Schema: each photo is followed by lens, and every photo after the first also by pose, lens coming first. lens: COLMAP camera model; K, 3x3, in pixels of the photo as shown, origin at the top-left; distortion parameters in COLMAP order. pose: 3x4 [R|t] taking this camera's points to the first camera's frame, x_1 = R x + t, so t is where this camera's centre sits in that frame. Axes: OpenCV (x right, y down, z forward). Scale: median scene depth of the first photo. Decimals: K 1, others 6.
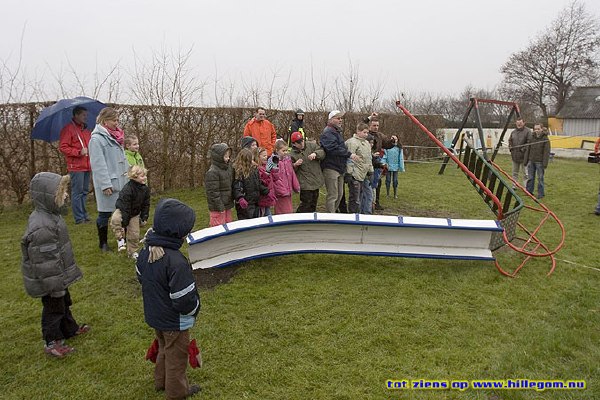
lens RADIAL K [[438.2, 0, 300.0], [0, 438.2, 200.0], [0, 0, 1]] dist [-0.000352, -0.003674]
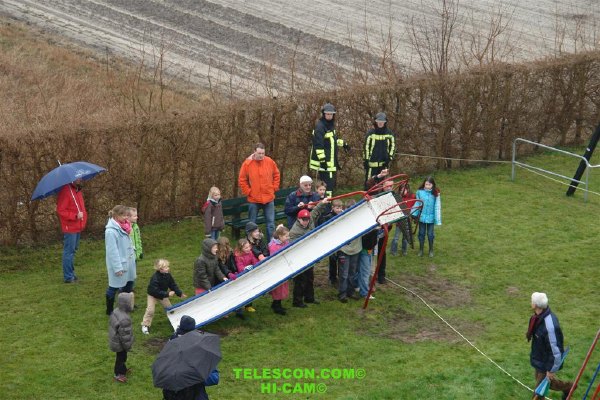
lens RADIAL K [[1808.6, 0, 300.0], [0, 1808.6, 200.0], [0, 0, 1]] dist [0.053546, 0.481693]
pose [[0.989884, 0.050753, -0.132489, 0.586867], [-0.037050, 0.993895, 0.103922, -0.612998], [0.136955, -0.097962, 0.985721, -3.149323]]
